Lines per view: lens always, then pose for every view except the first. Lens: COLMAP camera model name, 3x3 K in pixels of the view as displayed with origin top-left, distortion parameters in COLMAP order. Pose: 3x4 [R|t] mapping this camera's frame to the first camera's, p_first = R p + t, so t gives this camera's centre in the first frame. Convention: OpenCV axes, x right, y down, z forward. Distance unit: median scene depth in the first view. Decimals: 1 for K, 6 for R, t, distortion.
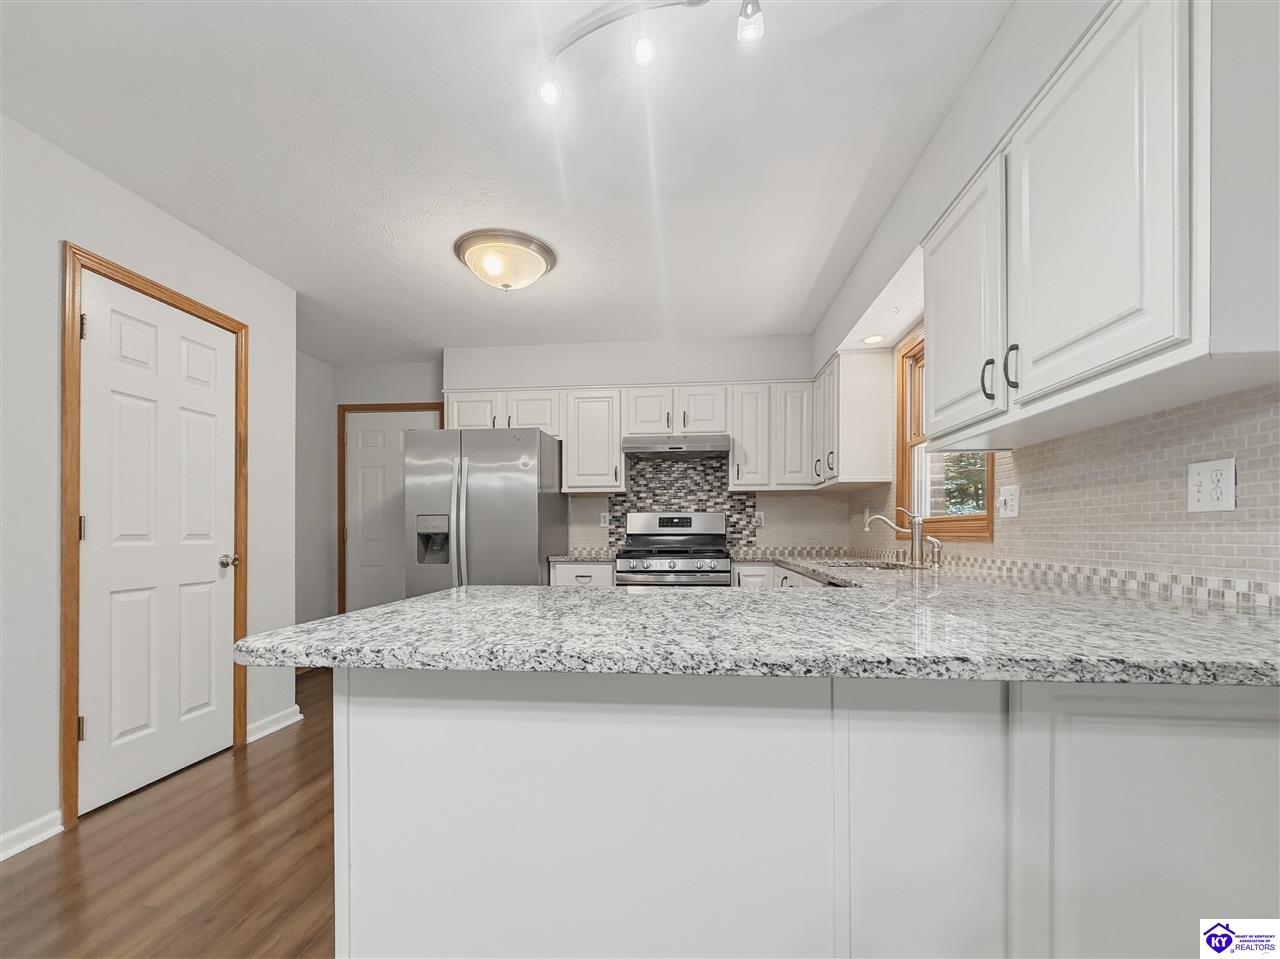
lens RADIAL K [[560.9, 0, 620.1], [0, 560.9, 528.5], [0, 0, 1]] dist [-0.005727, -0.000358]
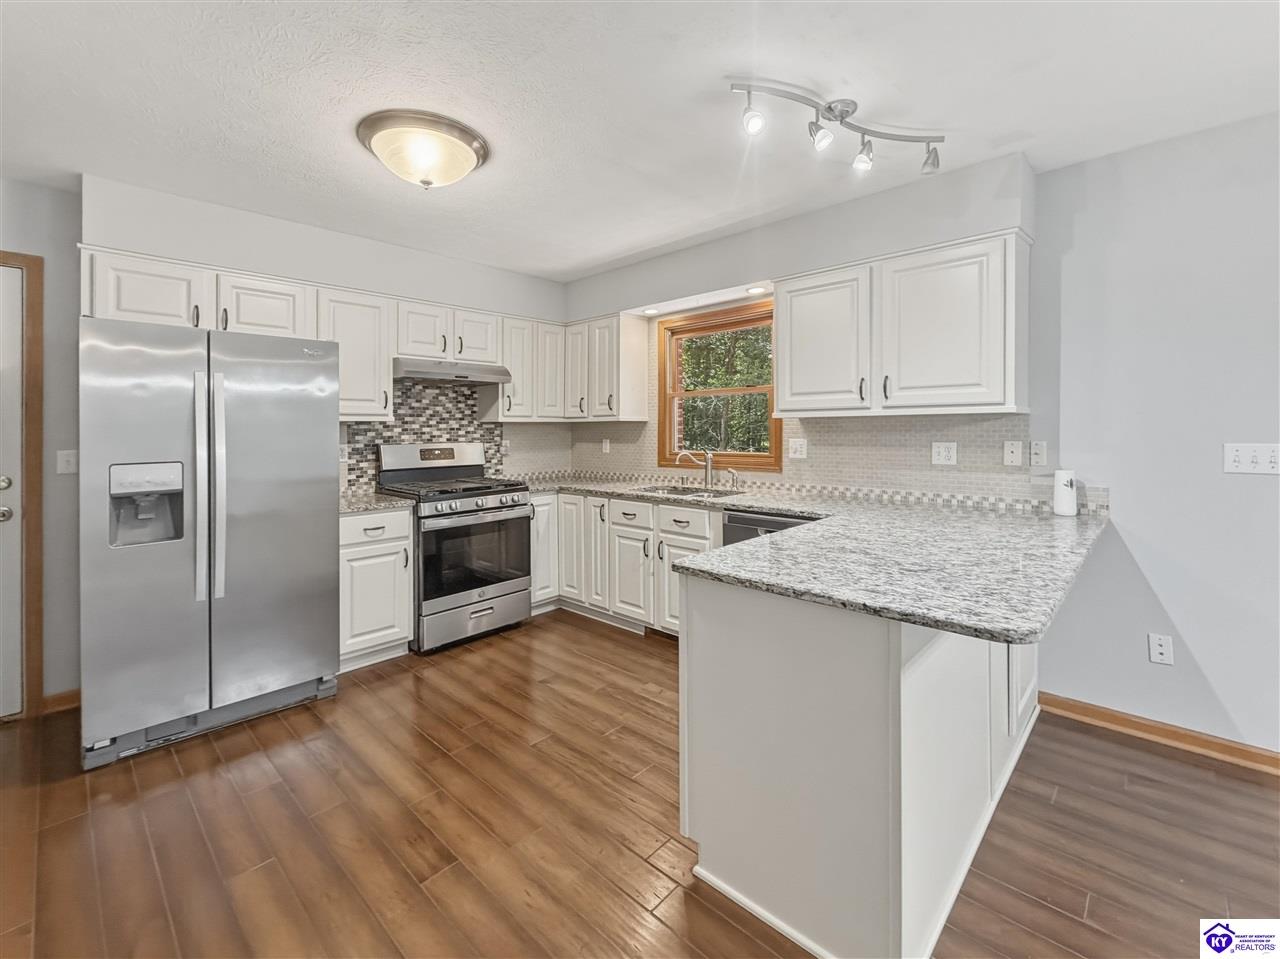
lens RADIAL K [[560.9, 0, 650.6], [0, 560.9, 431.5], [0, 0, 1]] dist [-0.005727, -0.000358]
pose [[0.596200, -0.005455, 0.802817, -0.417392], [0.002219, 0.999984, 0.005147, -0.050748], [-0.802833, -0.001287, 0.596203, 0.170936]]
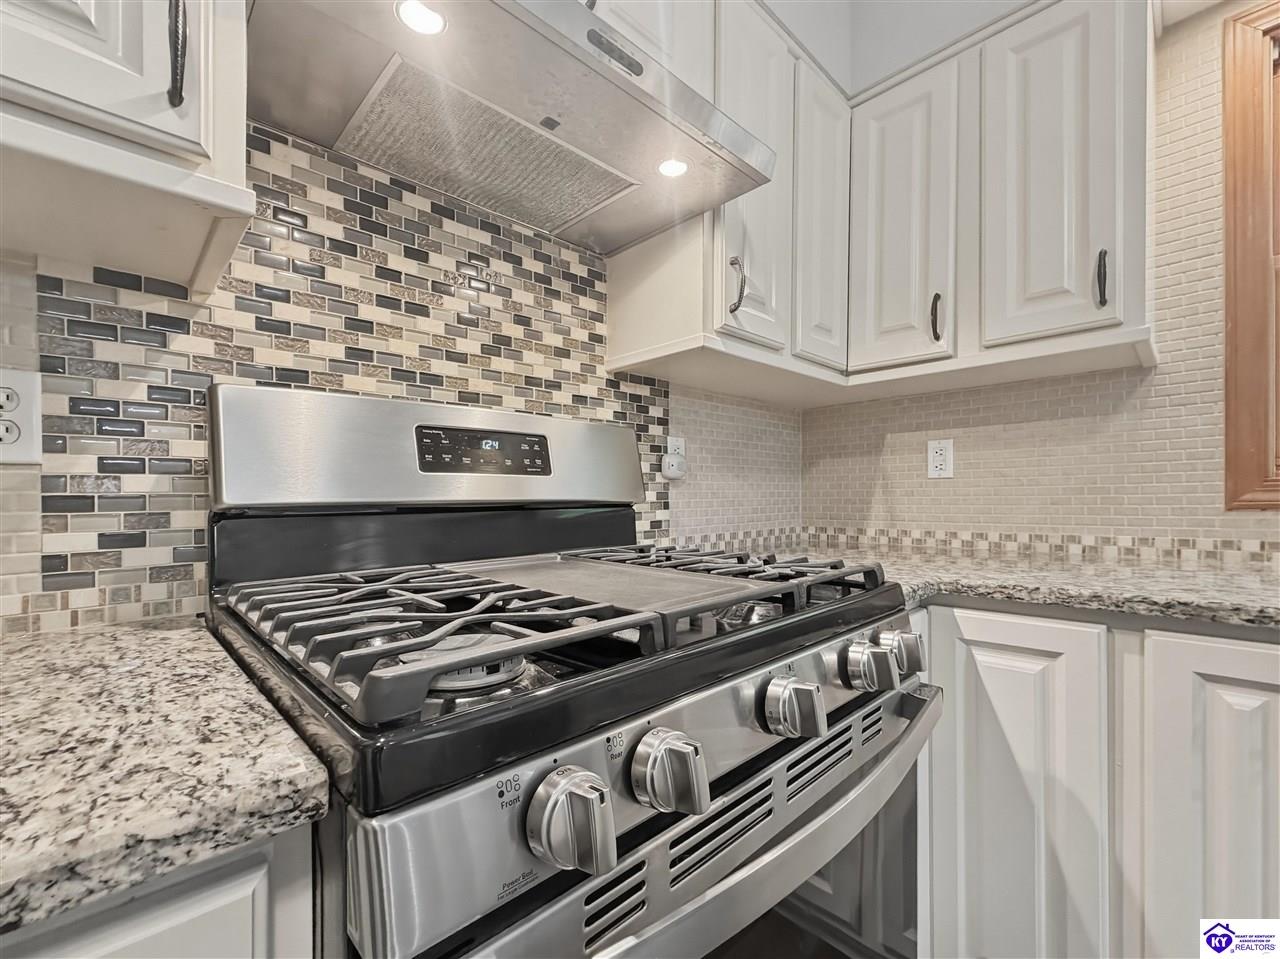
lens RADIAL K [[560.9, 0, 657.2], [0, 560.9, 494.6], [0, 0, 1]] dist [-0.005727, -0.000358]
pose [[0.623744, 0.001065, 0.781628, -0.035331], [0.002632, 0.999991, -0.003463, 0.007037], [-0.781624, 0.004217, 0.623735, 0.784449]]
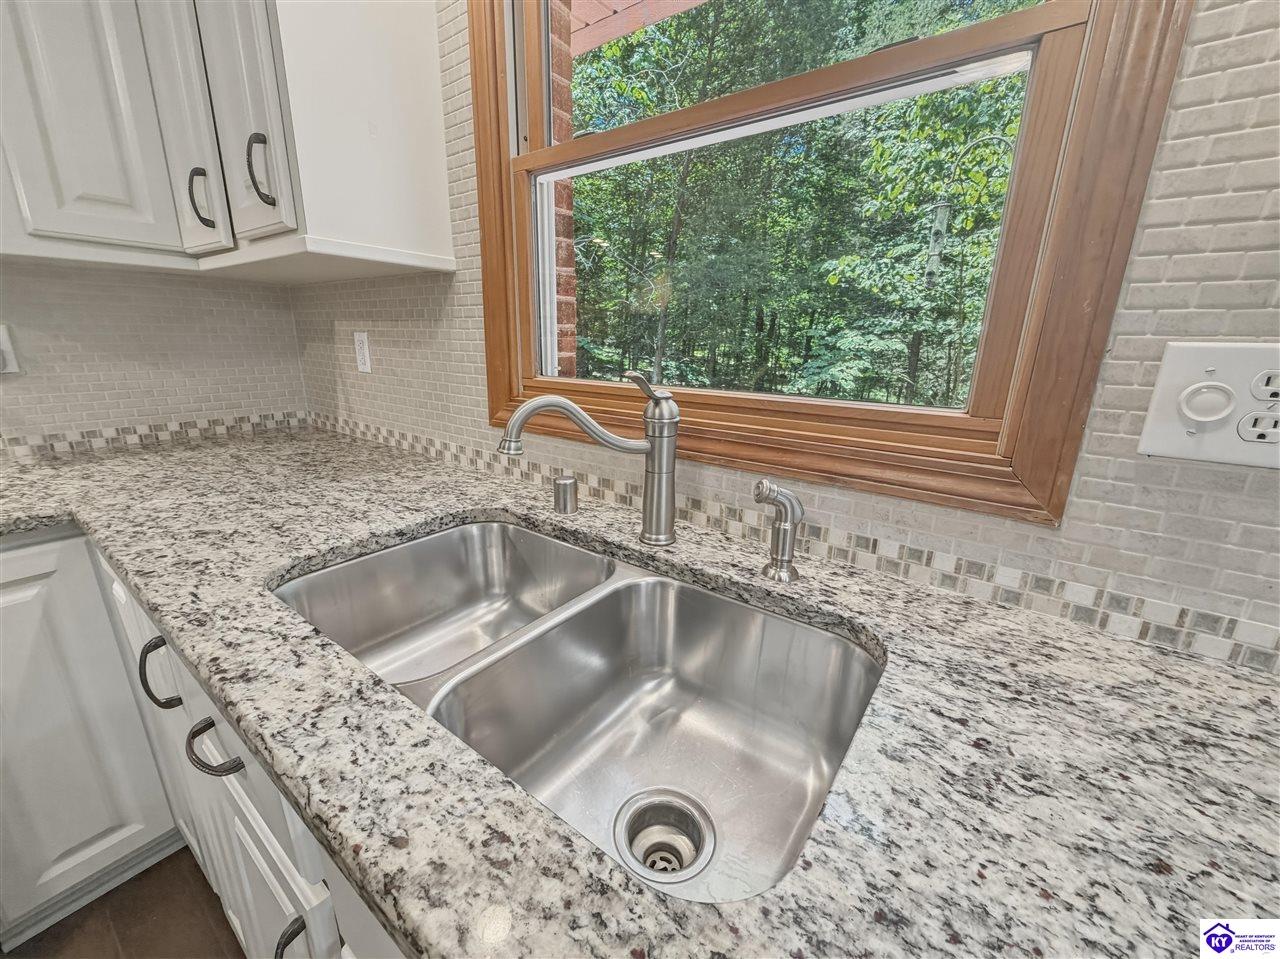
lens RADIAL K [[518.0, 0, 663.0], [0, 518.0, 477.6], [0, 0, 1]] dist [-0.000832, 0.000410]
pose [[0.474730, -0.216735, 0.853028, 0.165664], [-0.027674, 0.965051, 0.260599, -0.033174], [-0.879696, -0.147321, 0.452141, 0.526258]]
